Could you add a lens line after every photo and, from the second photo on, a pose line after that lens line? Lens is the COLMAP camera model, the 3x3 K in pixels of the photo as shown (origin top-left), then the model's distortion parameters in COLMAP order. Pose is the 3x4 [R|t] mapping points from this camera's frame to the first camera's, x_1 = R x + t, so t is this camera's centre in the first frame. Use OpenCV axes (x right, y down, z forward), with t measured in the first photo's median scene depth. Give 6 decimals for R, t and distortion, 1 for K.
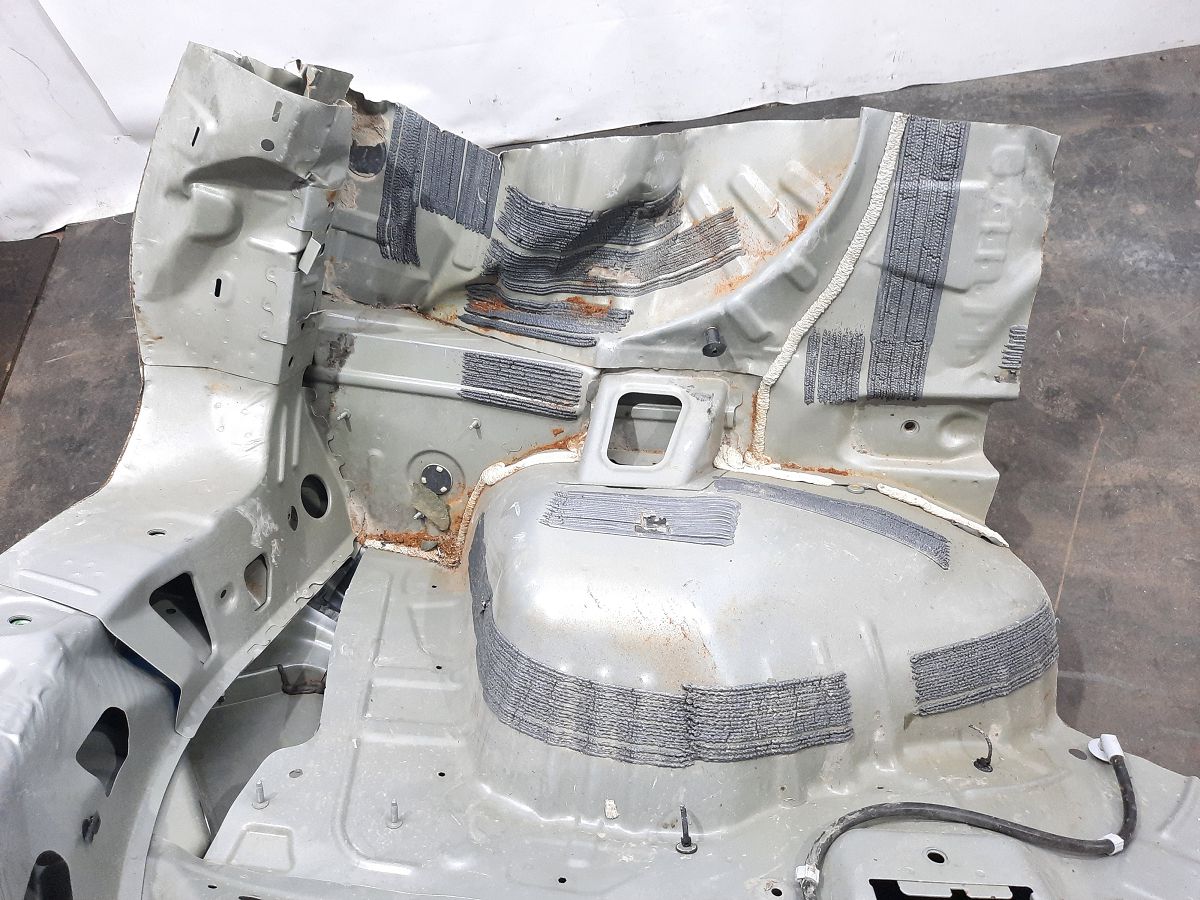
lens RADIAL K [[838.5, 0, 605.8], [0, 838.5, 478.2], [0, 0, 1]] dist [0.055101, -0.060386]
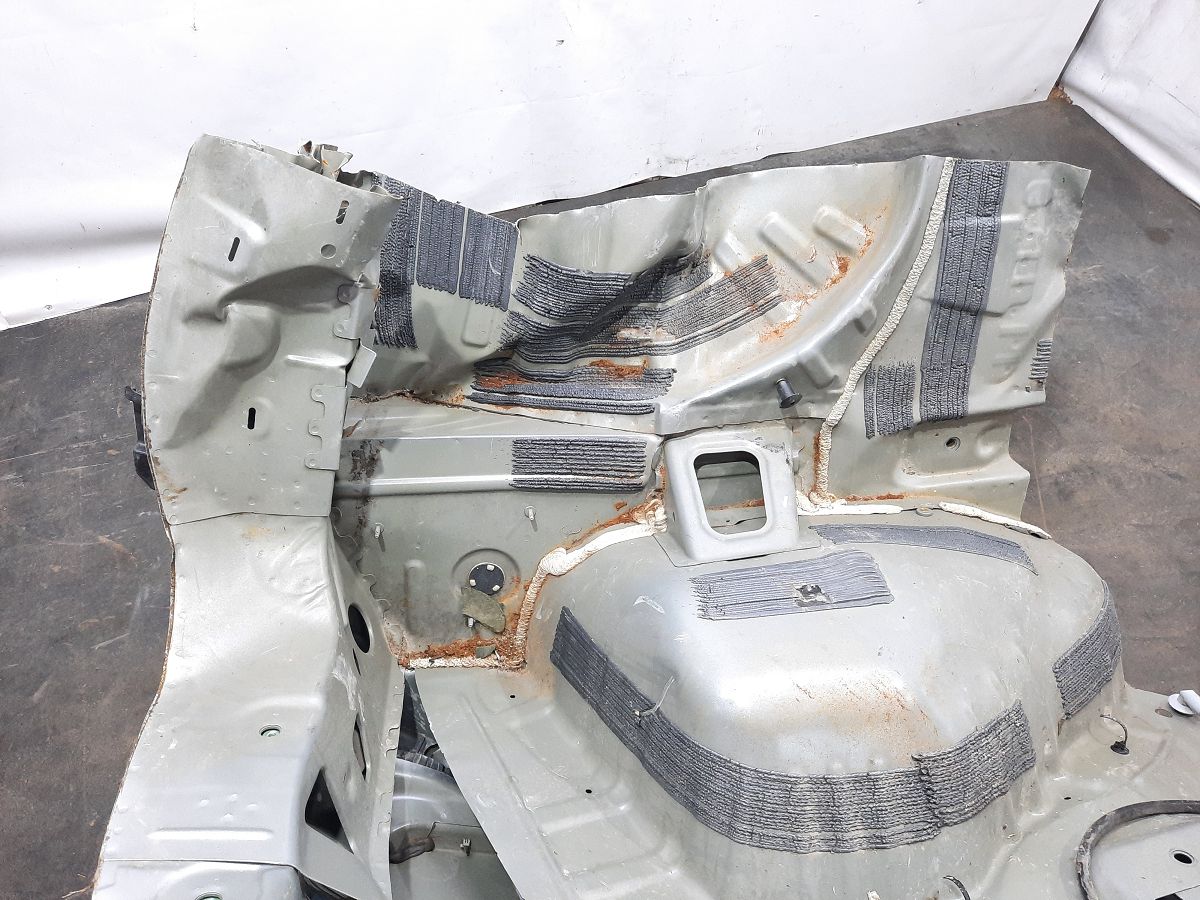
lens RADIAL K [[838.5, 0, 605.8], [0, 838.5, 478.2], [0, 0, 1]] dist [0.055101, -0.060386]
pose [[0.947623, -0.174489, 0.267515, -0.340390], [0.172591, 0.984512, 0.030786, -0.125190], [-0.268744, 0.016998, 0.963062, 0.099185]]
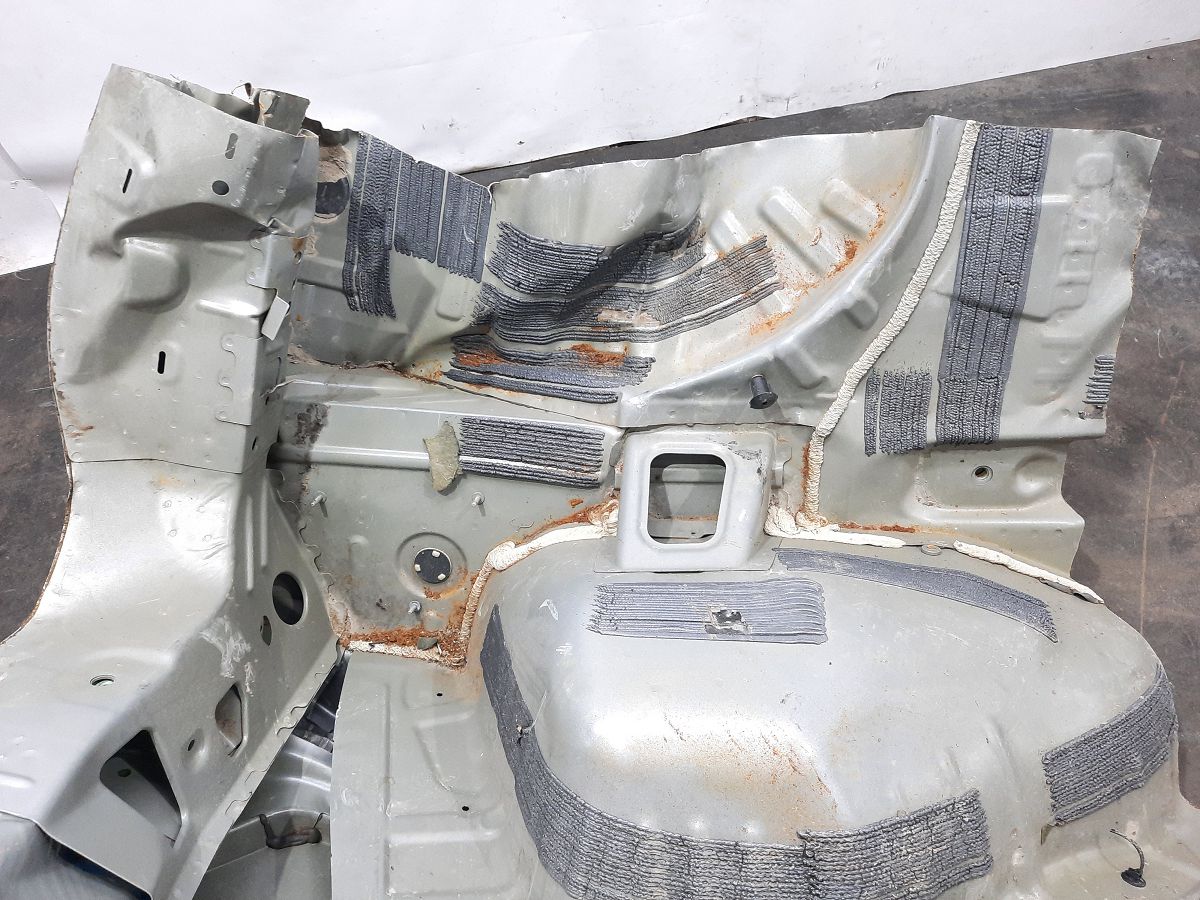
lens RADIAL K [[845.8, 0, 605.5], [0, 845.8, 476.7], [0, 0, 1]] dist [0.055737, -0.059229]
pose [[0.995006, -0.066181, 0.074727, -0.096039], [0.068079, 0.997411, -0.023153, -0.063520], [-0.073001, 0.028125, 0.996935, 0.143594]]
